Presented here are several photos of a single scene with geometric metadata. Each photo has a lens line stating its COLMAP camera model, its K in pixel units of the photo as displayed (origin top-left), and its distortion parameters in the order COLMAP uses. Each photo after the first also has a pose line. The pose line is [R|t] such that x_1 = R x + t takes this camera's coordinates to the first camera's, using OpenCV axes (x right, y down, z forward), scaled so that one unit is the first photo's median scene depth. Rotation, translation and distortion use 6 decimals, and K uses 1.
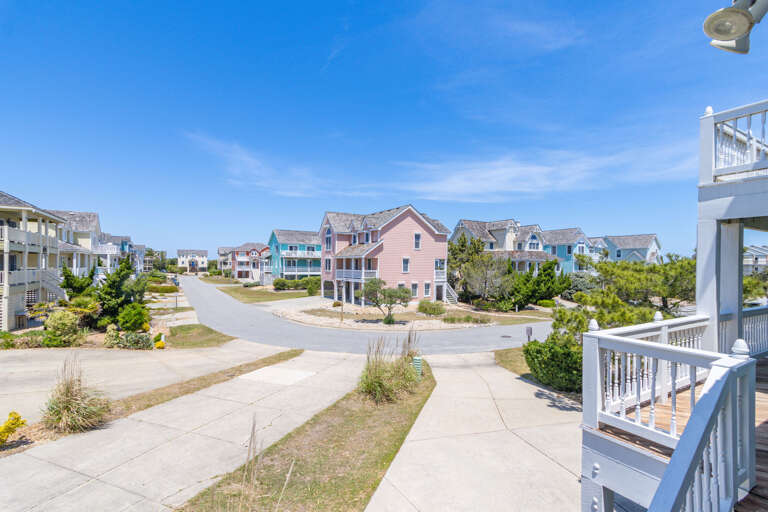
lens RADIAL K [[363.2, 0, 381.3], [0, 363.2, 269.3], [0, 0, 1]] dist [-0.034152, 0.024716]
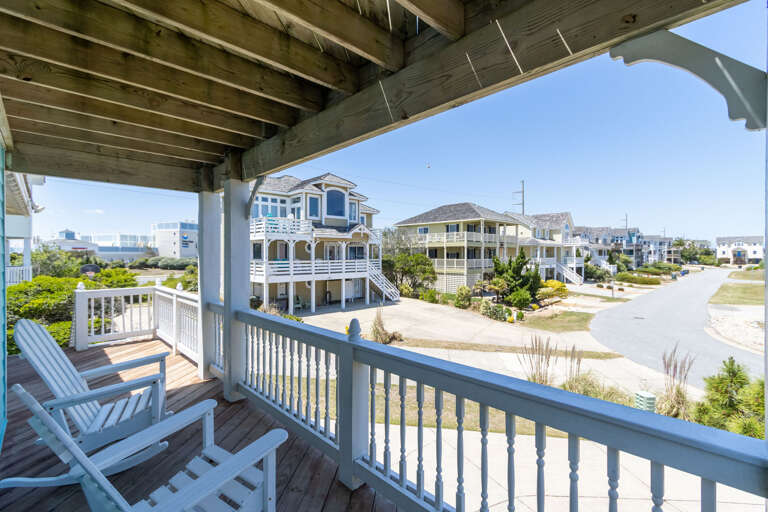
lens RADIAL K [[355.2, 0, 386.4], [0, 355.2, 255.2], [0, 0, 1]] dist [-0.000832, -0.001365]
pose [[0.235050, -0.008964, -0.971942, 0.104780], [-0.006413, 0.999921, -0.010773, 0.001735], [0.971962, 0.008766, 0.234974, 0.070031]]
